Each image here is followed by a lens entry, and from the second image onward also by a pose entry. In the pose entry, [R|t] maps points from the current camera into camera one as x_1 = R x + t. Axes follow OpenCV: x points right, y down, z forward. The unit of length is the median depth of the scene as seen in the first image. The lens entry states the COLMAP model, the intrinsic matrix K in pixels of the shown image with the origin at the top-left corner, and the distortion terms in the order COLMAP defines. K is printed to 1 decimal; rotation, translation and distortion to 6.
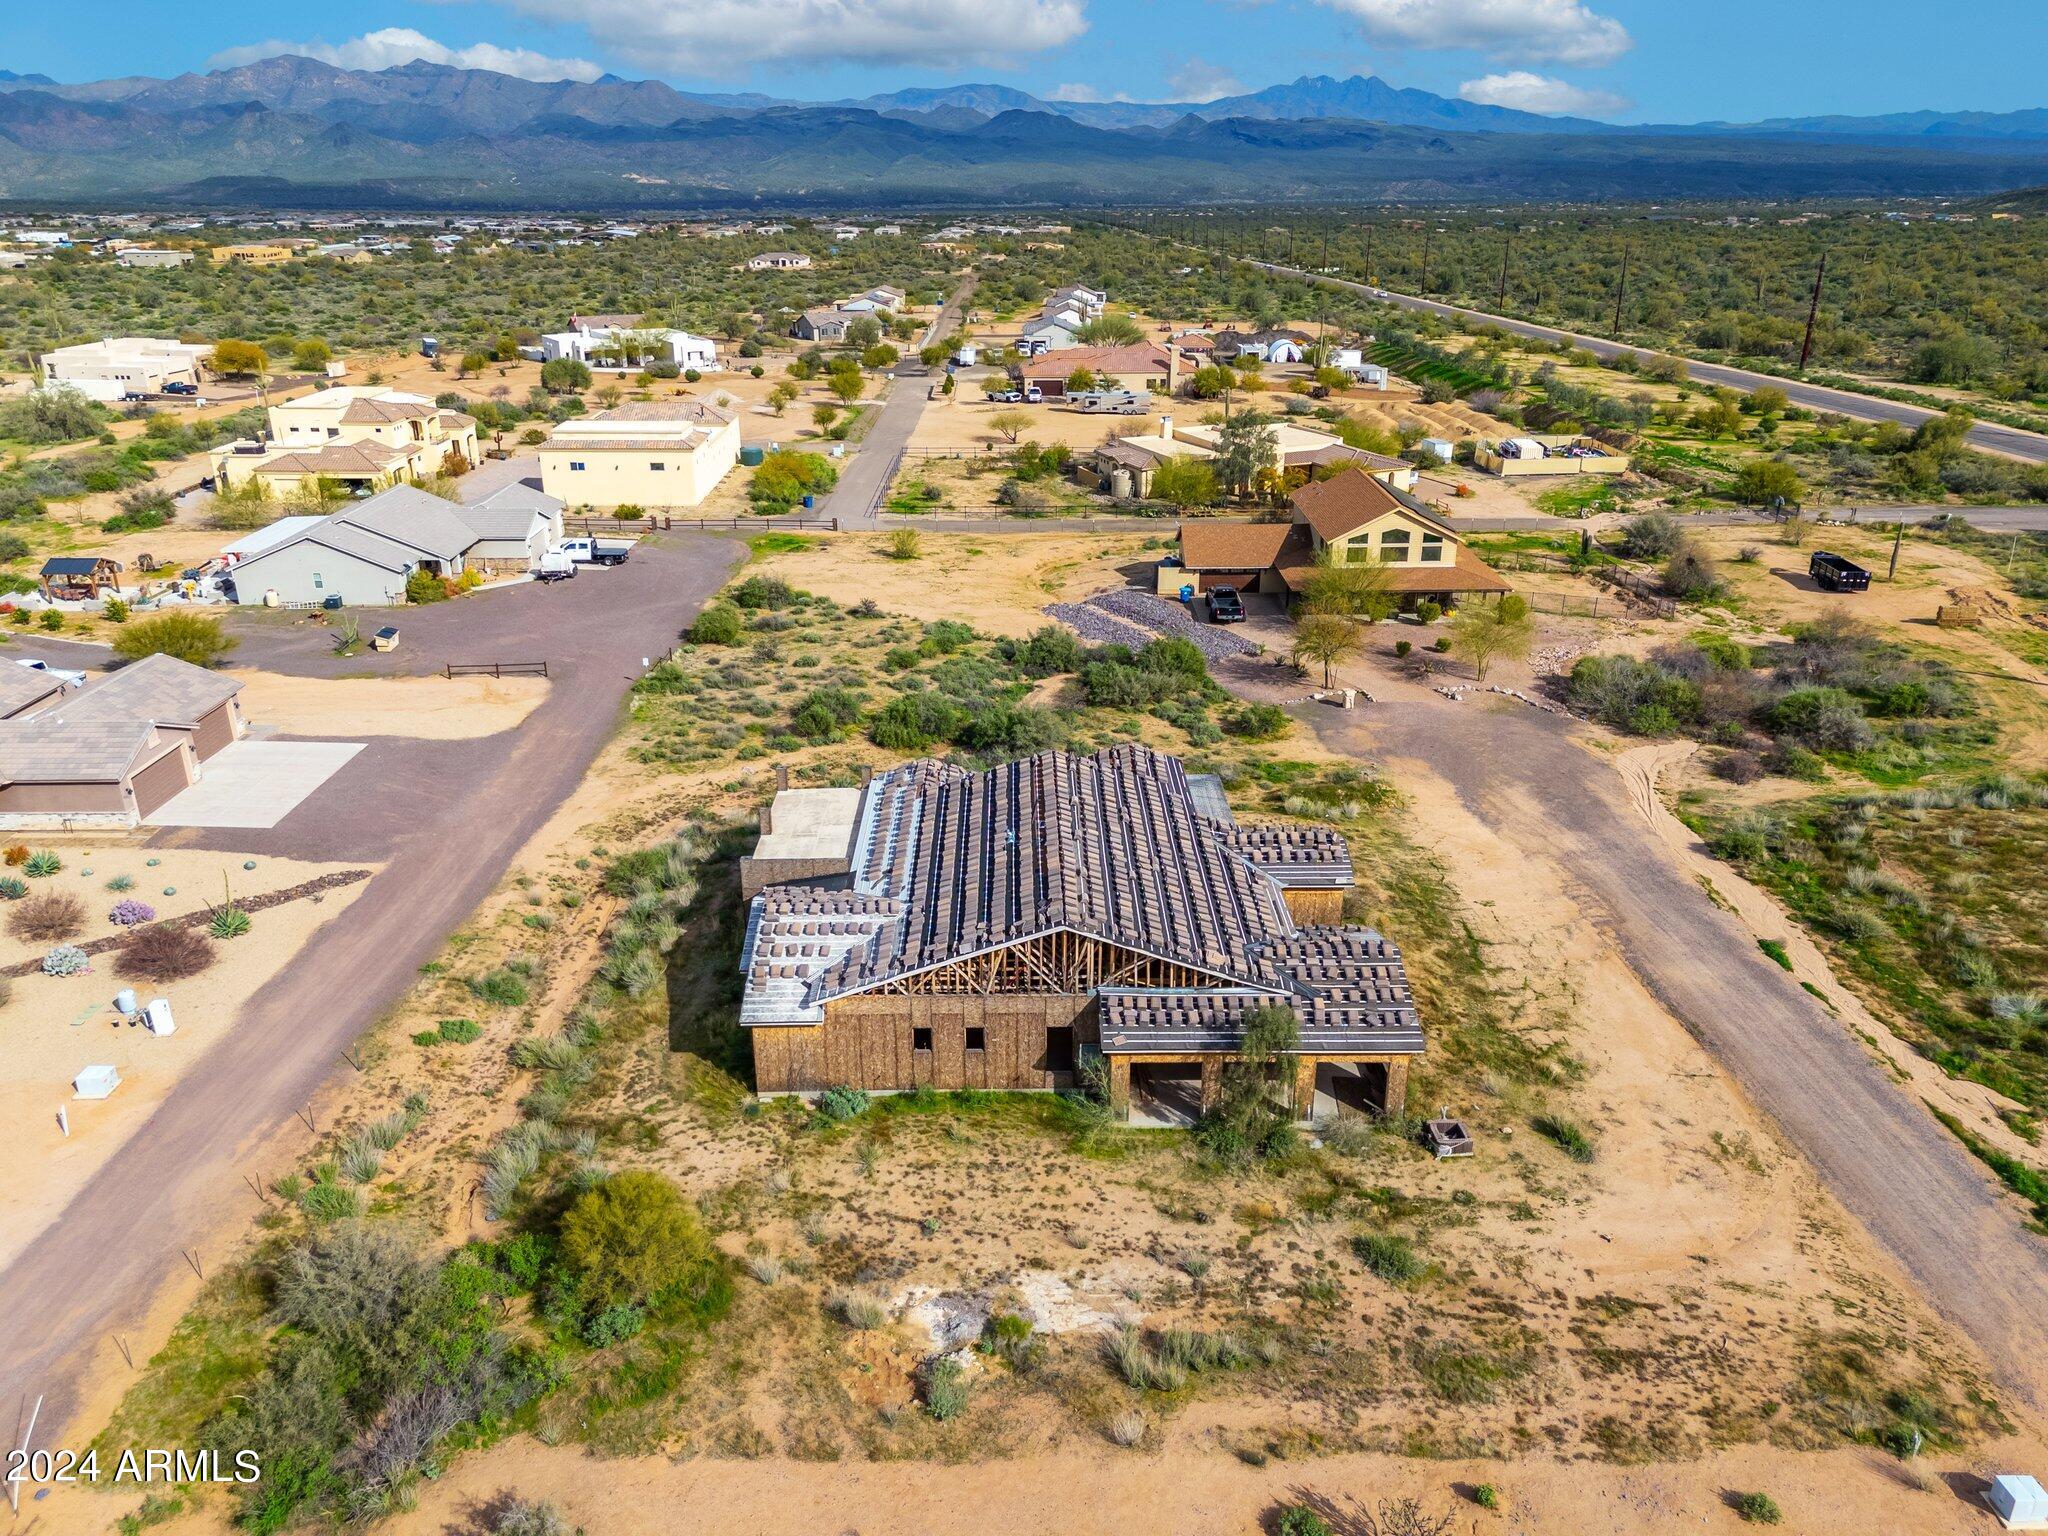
lens RADIAL K [[1495.2, 0, 1028.9], [0, 1495.2, 765.3], [0, 0, 1]] dist [0.086625, -0.055840]
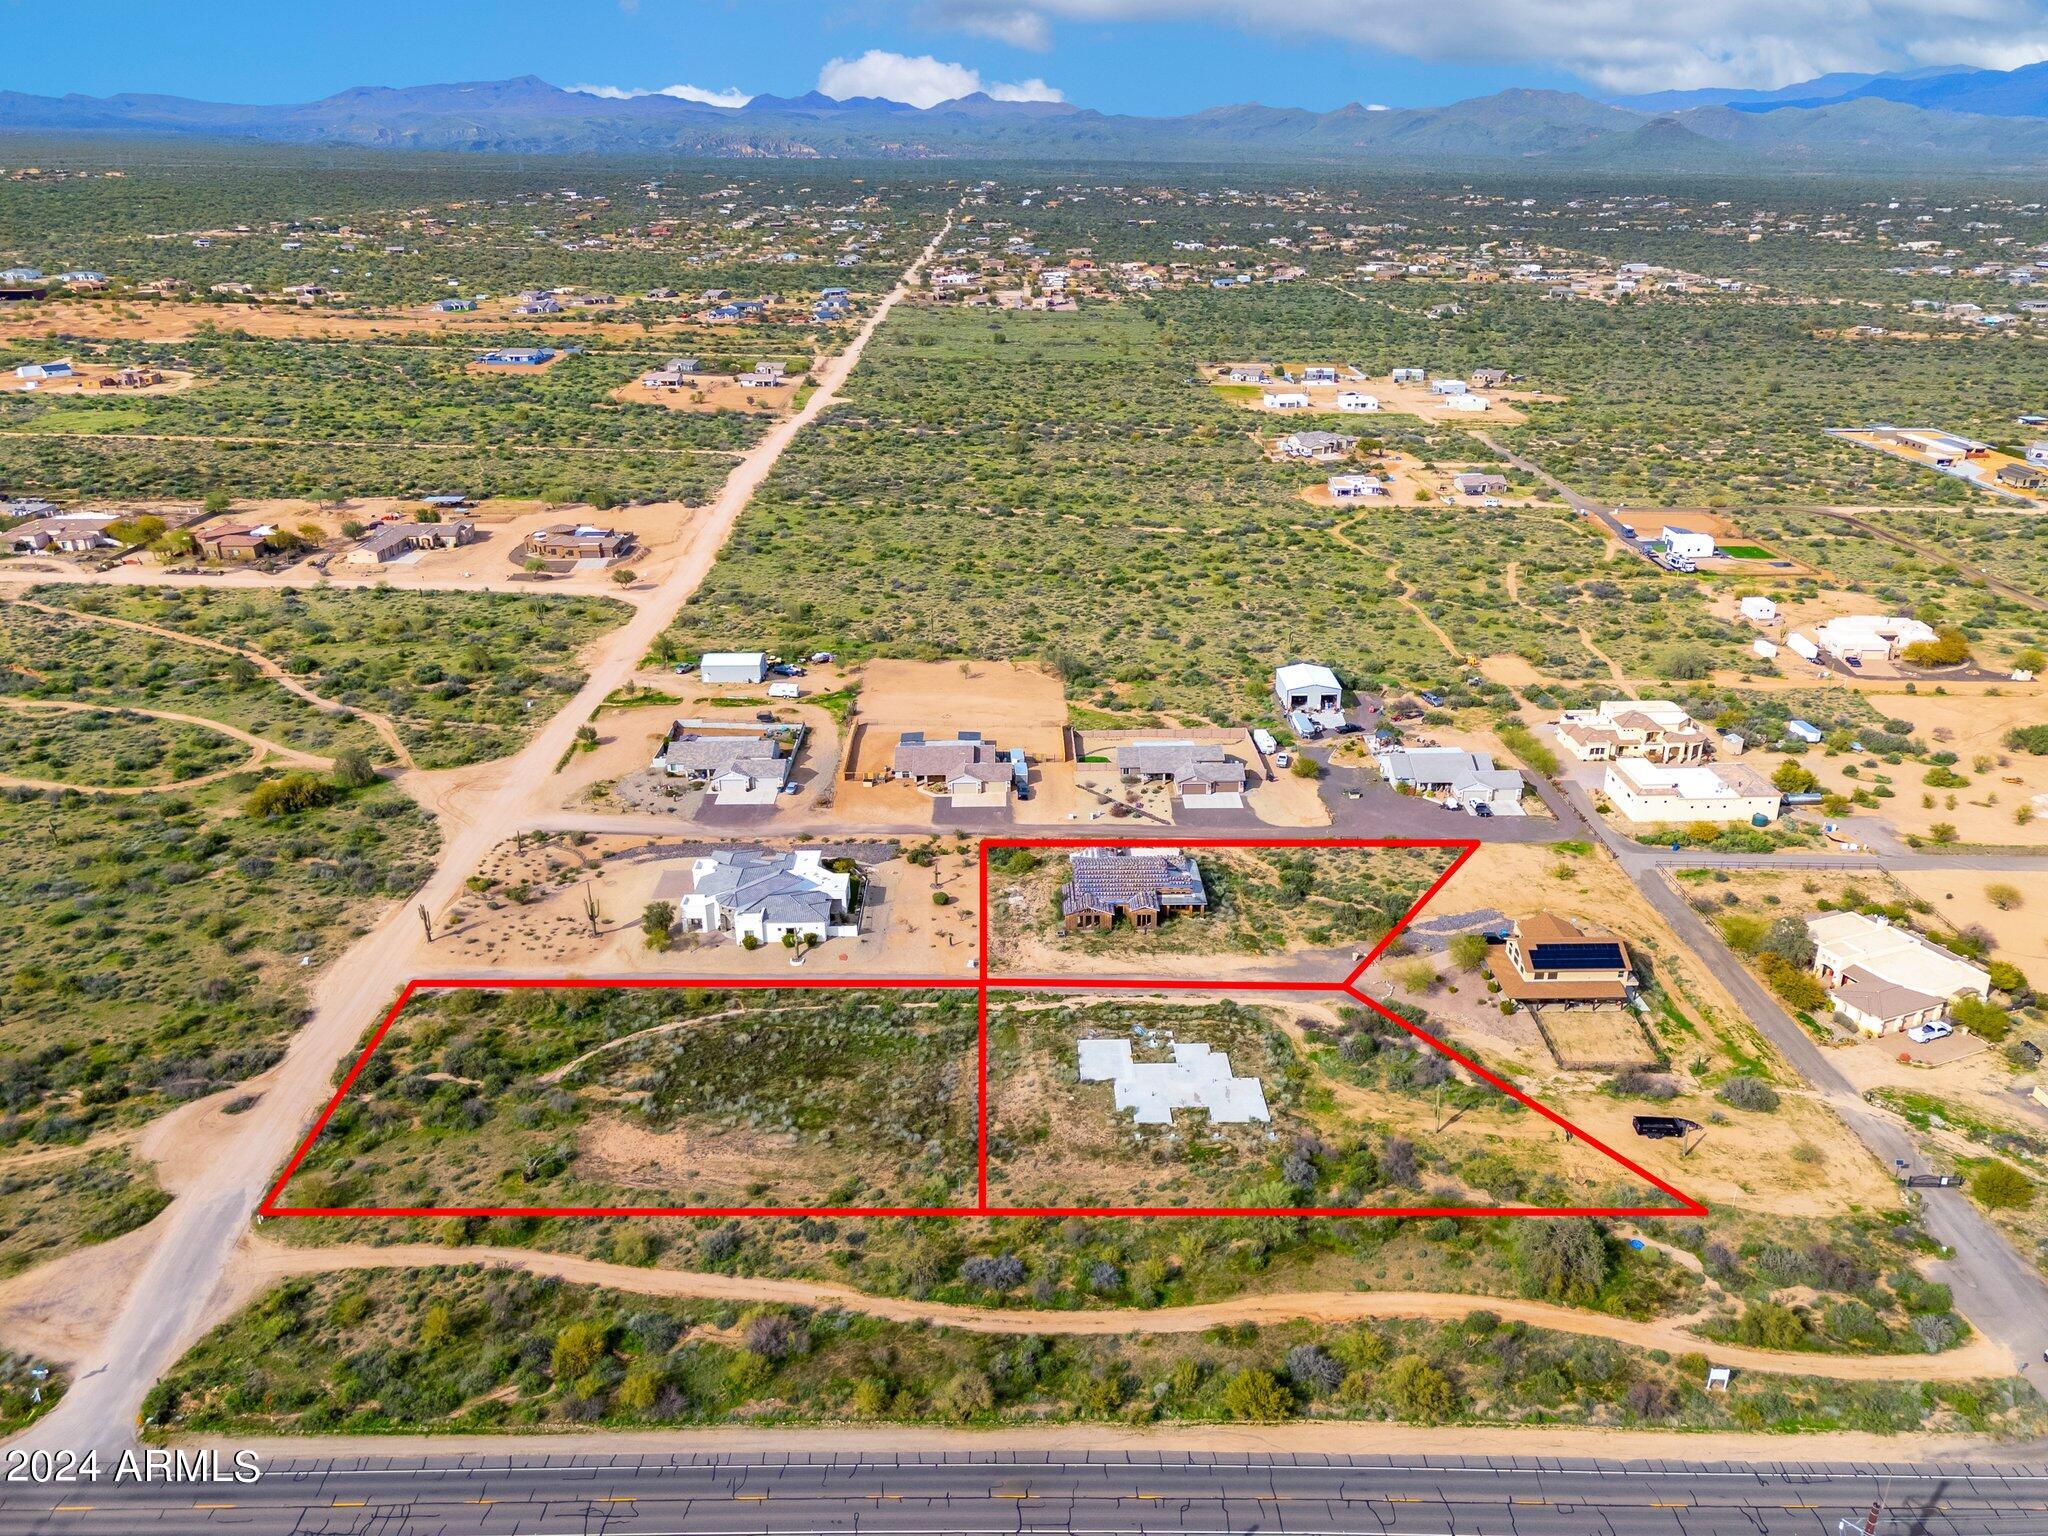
lens RADIAL K [[1501.2, 0, 1029.5], [0, 1501.2, 749.0], [0, 0, 1]] dist [0.107522, -0.087204]
pose [[0.006830, 0.372615, -0.927961, 3.483143], [-0.365192, 0.864815, 0.344572, -1.462015], [0.930907, 0.336531, 0.141983, 0.001079]]
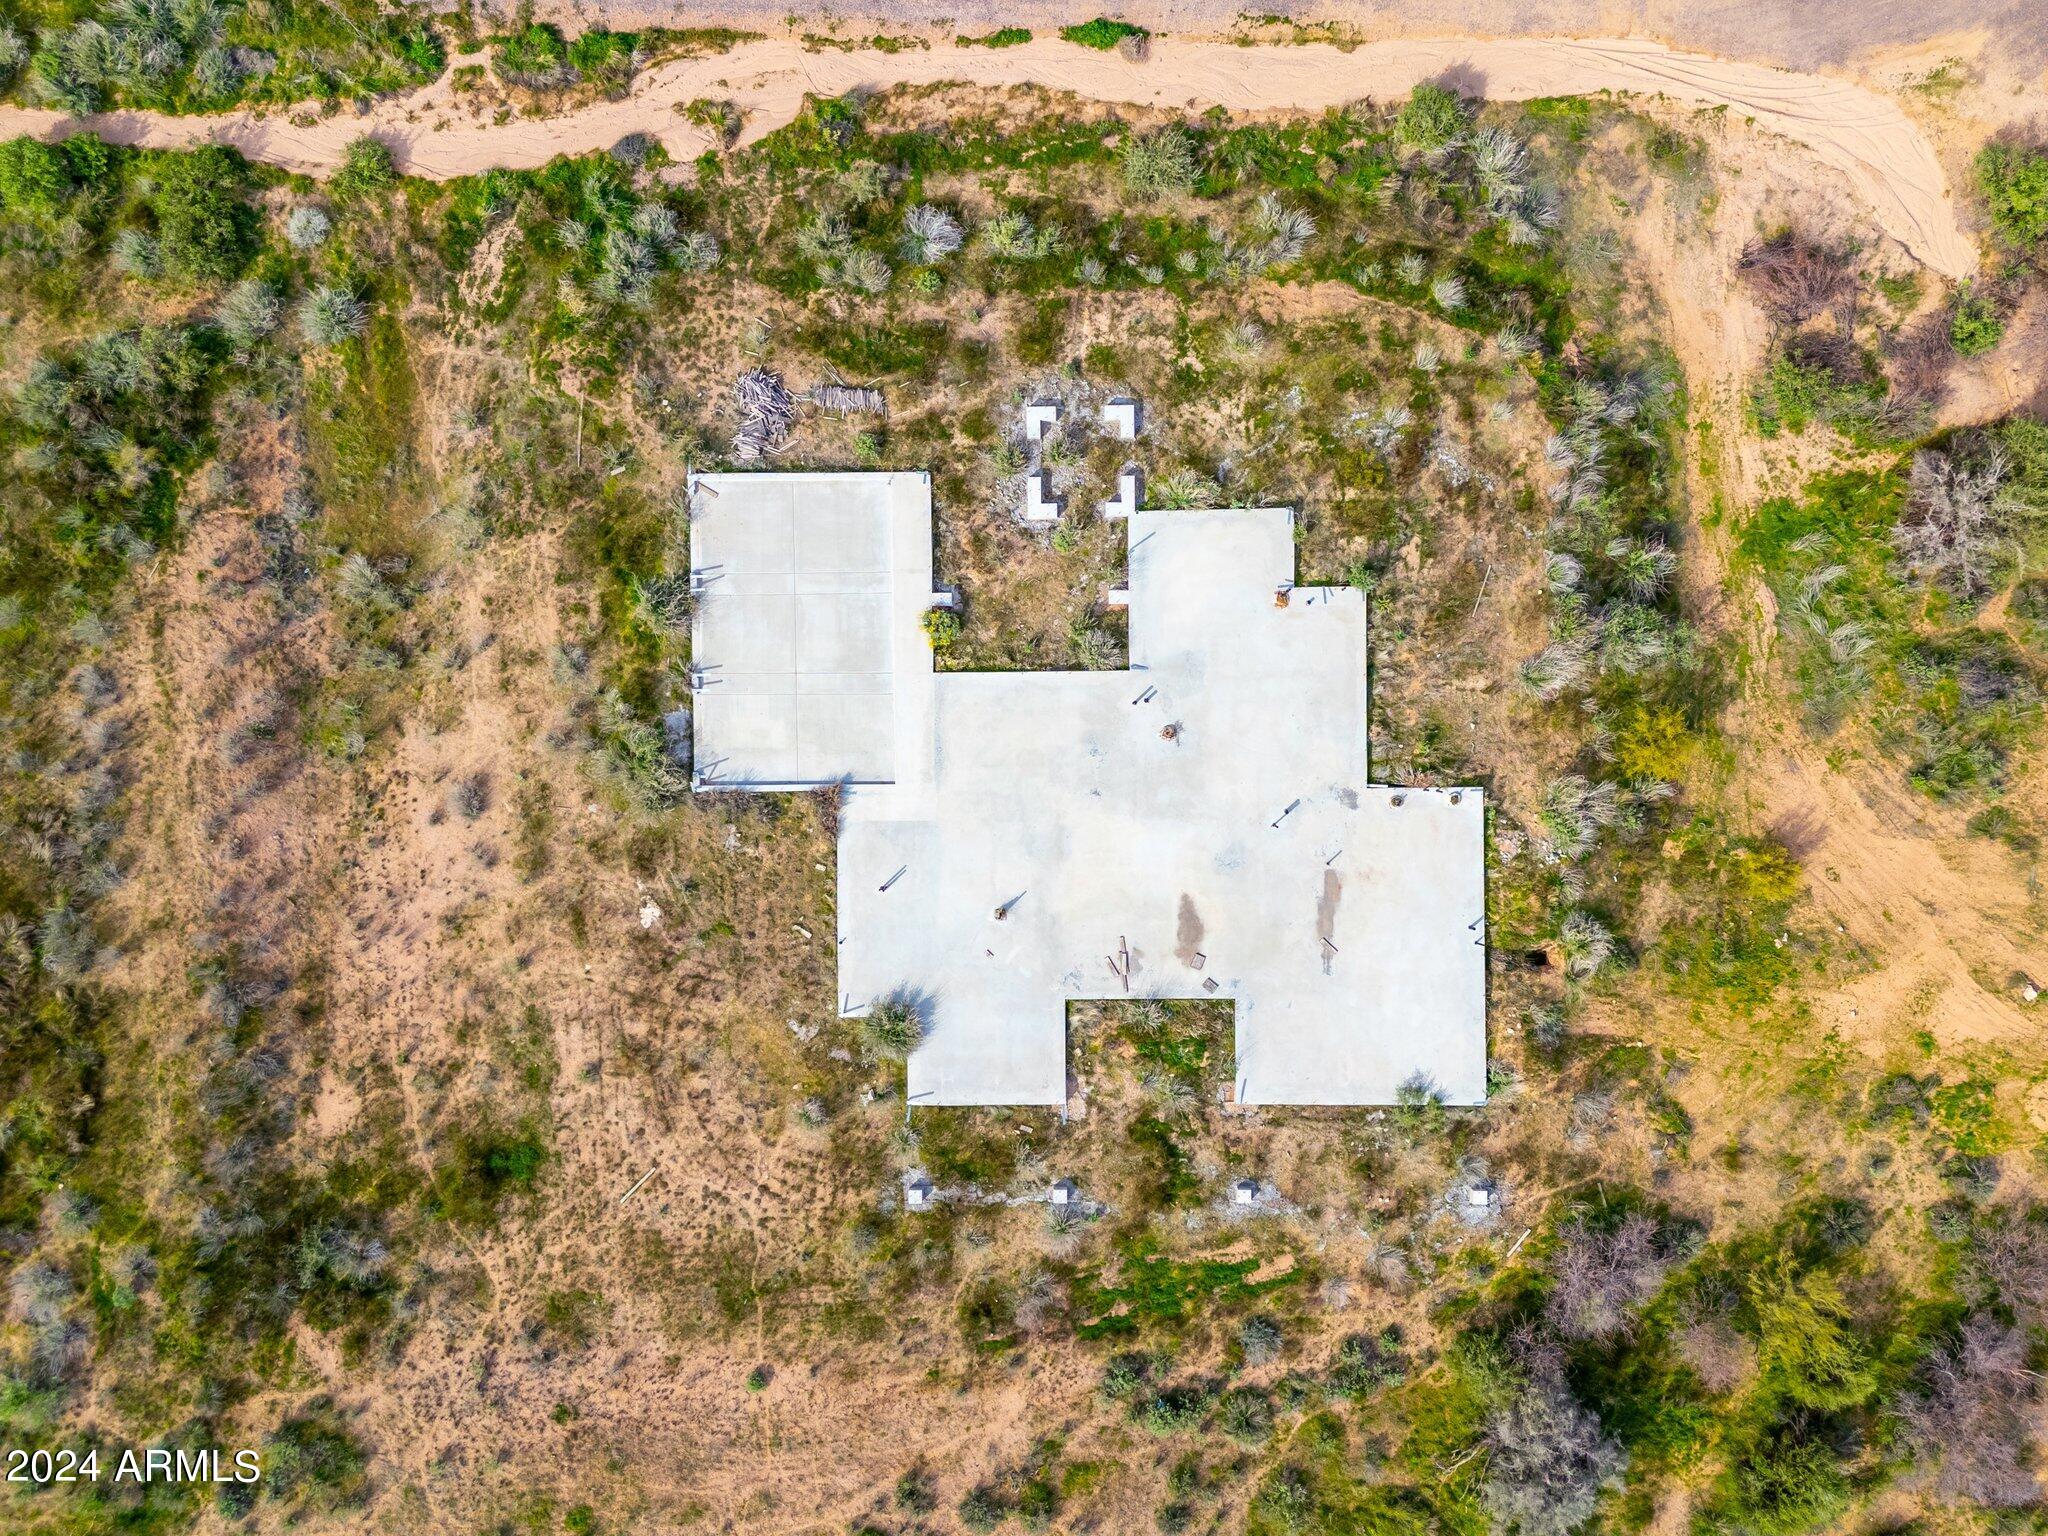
lens RADIAL K [[1495.2, 0, 1028.9], [0, 1495.2, 765.3], [0, 0, 1]] dist [0.086625, -0.055840]
pose [[-0.000589, 0.999852, 0.017174, 0.803305], [-0.349596, -0.016296, 0.936759, -0.541897], [0.936900, -0.005452, 0.349554, 0.678536]]
